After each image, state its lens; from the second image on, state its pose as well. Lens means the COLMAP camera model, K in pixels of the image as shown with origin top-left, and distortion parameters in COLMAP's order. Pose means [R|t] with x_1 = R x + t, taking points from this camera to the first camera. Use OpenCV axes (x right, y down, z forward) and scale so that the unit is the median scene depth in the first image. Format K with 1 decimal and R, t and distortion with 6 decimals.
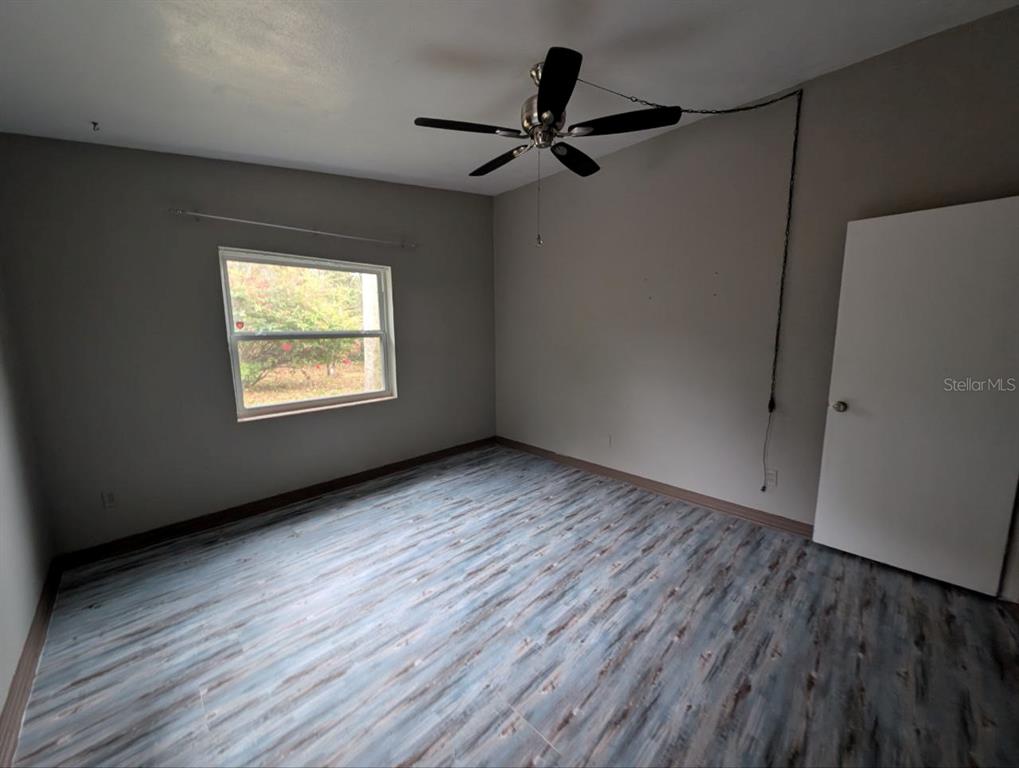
lens RADIAL K [[382.0, 0, 503.7], [0, 382.0, 382.3], [0, 0, 1]] dist [0.002727, -0.002909]
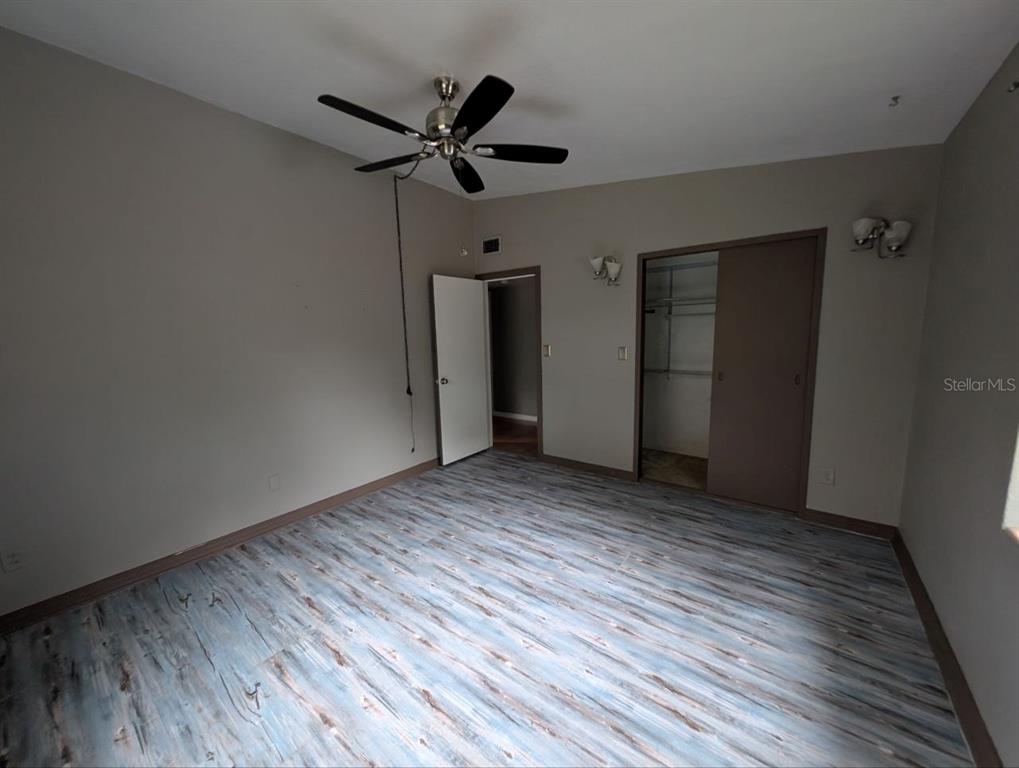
lens RADIAL K [[382.0, 0, 504.0], [0, 382.0, 382.7], [0, 0, 1]] dist [0.002727, -0.002909]
pose [[-0.133573, -0.122770, 0.983405, -0.843568], [0.168432, 0.975049, 0.144604, -0.129989], [-0.976621, 0.184952, -0.109562, 0.912202]]
